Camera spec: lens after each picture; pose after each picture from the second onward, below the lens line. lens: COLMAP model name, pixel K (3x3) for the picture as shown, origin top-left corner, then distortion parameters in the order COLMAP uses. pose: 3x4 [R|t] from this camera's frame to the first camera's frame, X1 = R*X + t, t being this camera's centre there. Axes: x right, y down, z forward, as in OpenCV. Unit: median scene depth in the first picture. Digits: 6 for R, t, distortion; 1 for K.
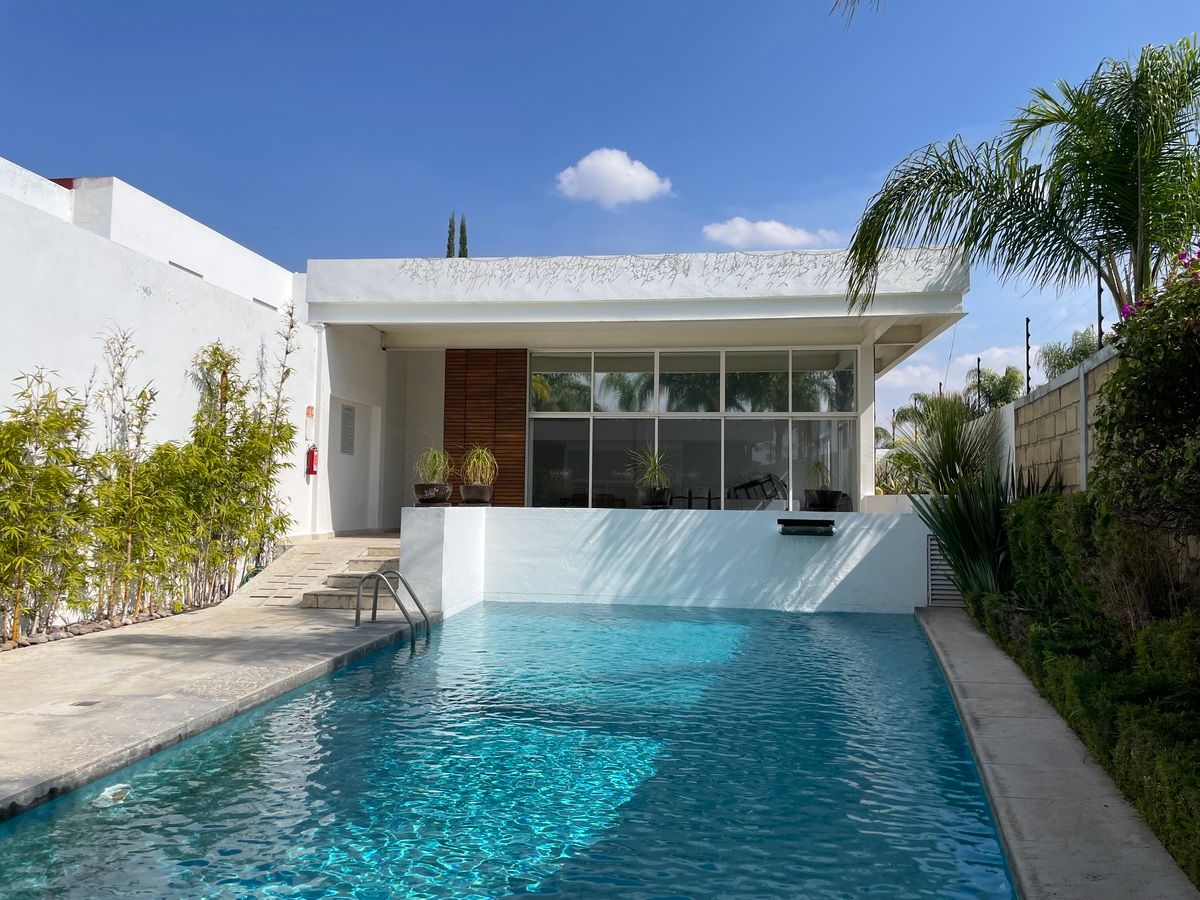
lens RADIAL K [[906.7, 0, 591.8], [0, 906.7, 445.9], [0, 0, 1]] dist [0.071575, -0.130814]
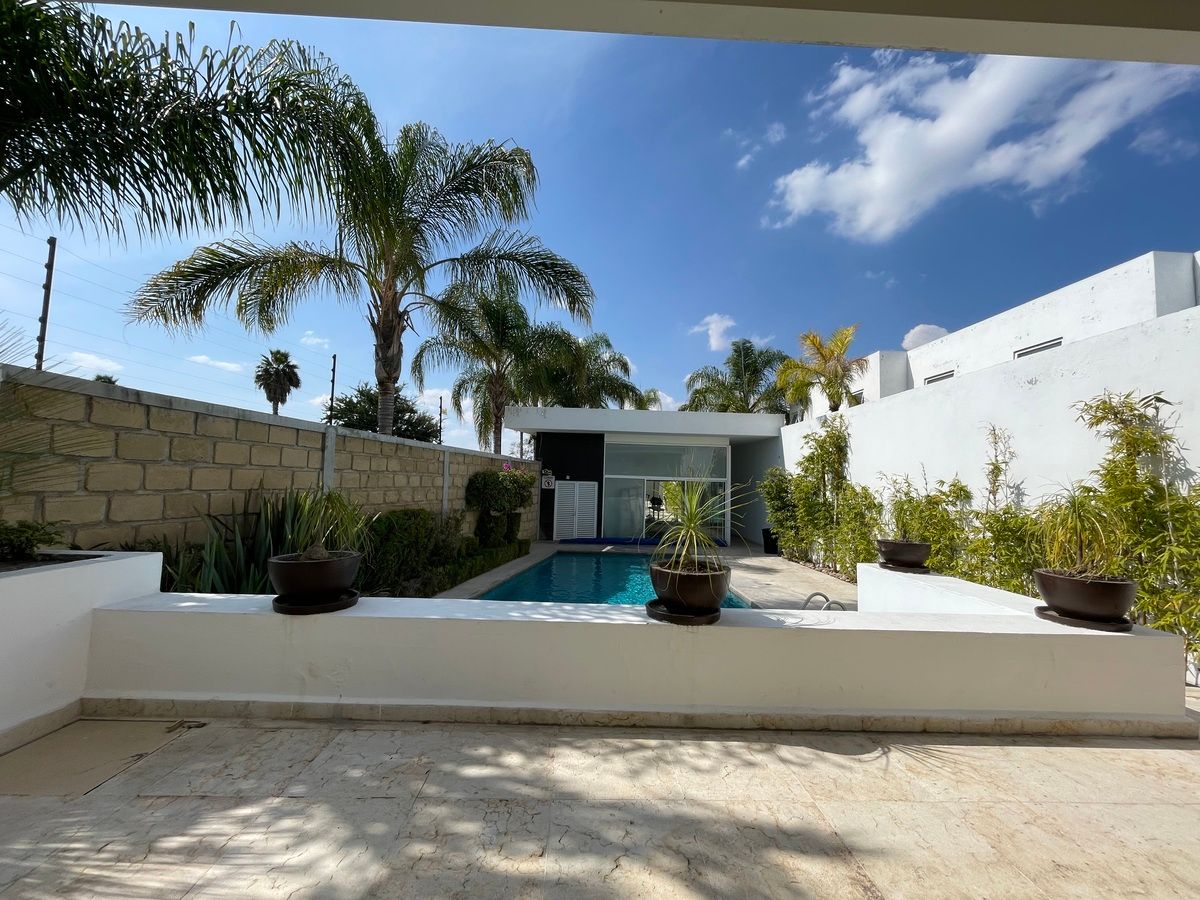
lens RADIAL K [[485.2, 0, 597.9], [0, 485.2, 454.9], [0, 0, 1]] dist [-0.032467, -0.000027]
pose [[-0.988079, -0.053201, -0.144460, 0.253384], [-0.036008, 0.992226, -0.119130, 0.037569], [0.149674, -0.112508, -0.982313, 2.061971]]
